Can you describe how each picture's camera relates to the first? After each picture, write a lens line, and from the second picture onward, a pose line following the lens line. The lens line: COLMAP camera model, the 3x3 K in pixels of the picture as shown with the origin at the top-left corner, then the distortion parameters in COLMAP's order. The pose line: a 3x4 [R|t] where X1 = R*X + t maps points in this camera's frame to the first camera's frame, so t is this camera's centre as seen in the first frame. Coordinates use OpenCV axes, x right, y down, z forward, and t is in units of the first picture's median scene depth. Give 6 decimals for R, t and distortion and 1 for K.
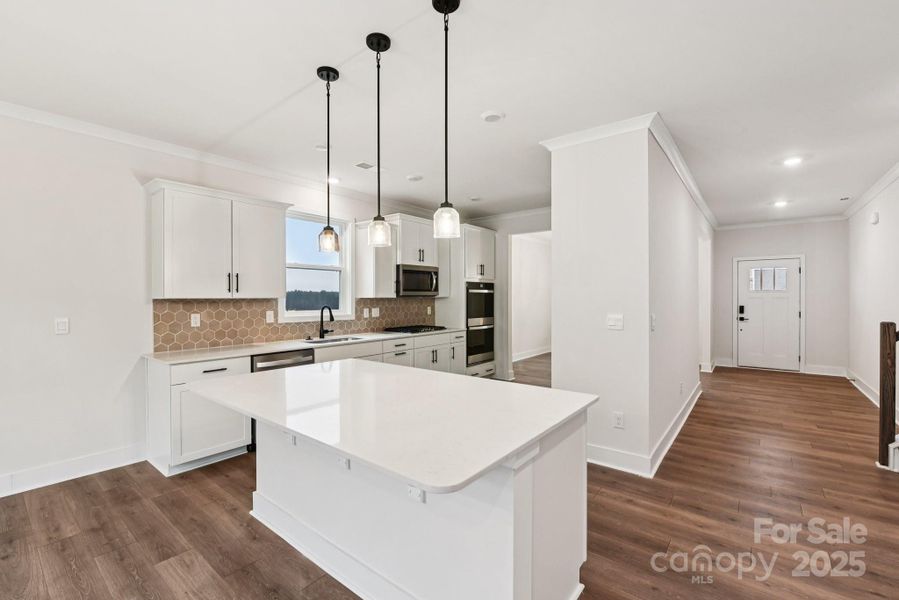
lens RADIAL K [[390.1, 0, 449.5], [0, 390.1, 300.0], [0, 0, 1]] dist [-0.016061, -0.000239]
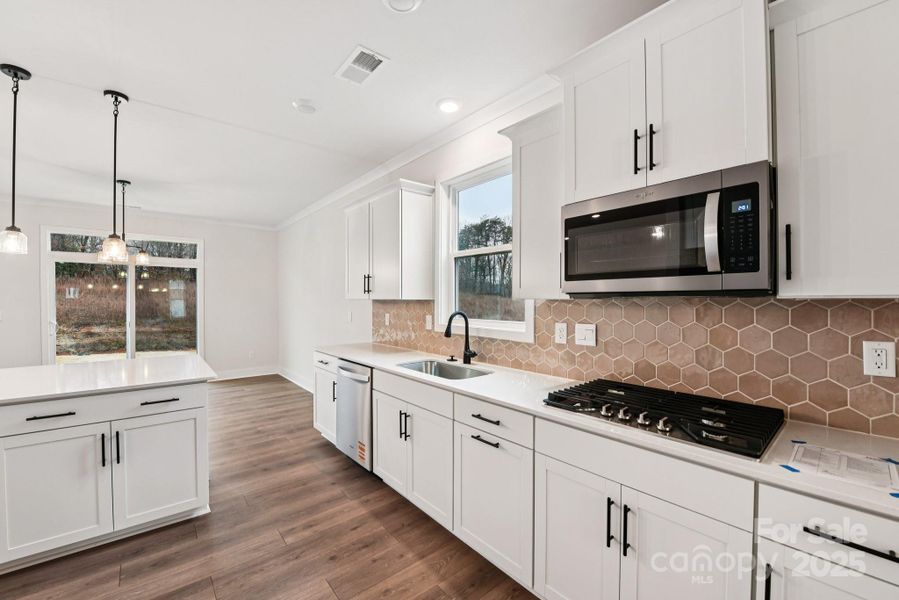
lens RADIAL K [[360.1, 0, 449.5], [0, 360.1, 300.0], [0, 0, 1]] dist [-0.017497, -0.000416]
pose [[-0.191894, 0.003101, -0.981411, 0.223012], [-0.007668, 0.999960, 0.004659, -0.006050], [0.981386, 0.008420, -0.191863, 0.970878]]
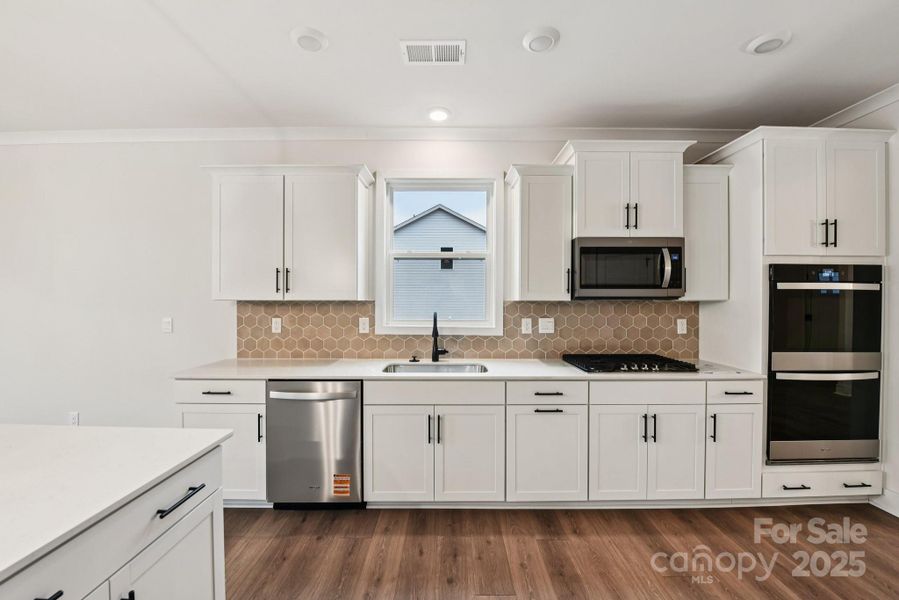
lens RADIAL K [[360.1, 0, 449.5], [0, 360.1, 300.0], [0, 0, 1]] dist [-0.017497, -0.000416]
pose [[0.623076, 0.004322, -0.782149, 0.150383], [-0.009697, 0.999951, -0.002198, -0.004575], [0.782101, 0.008954, 0.623087, 0.568999]]
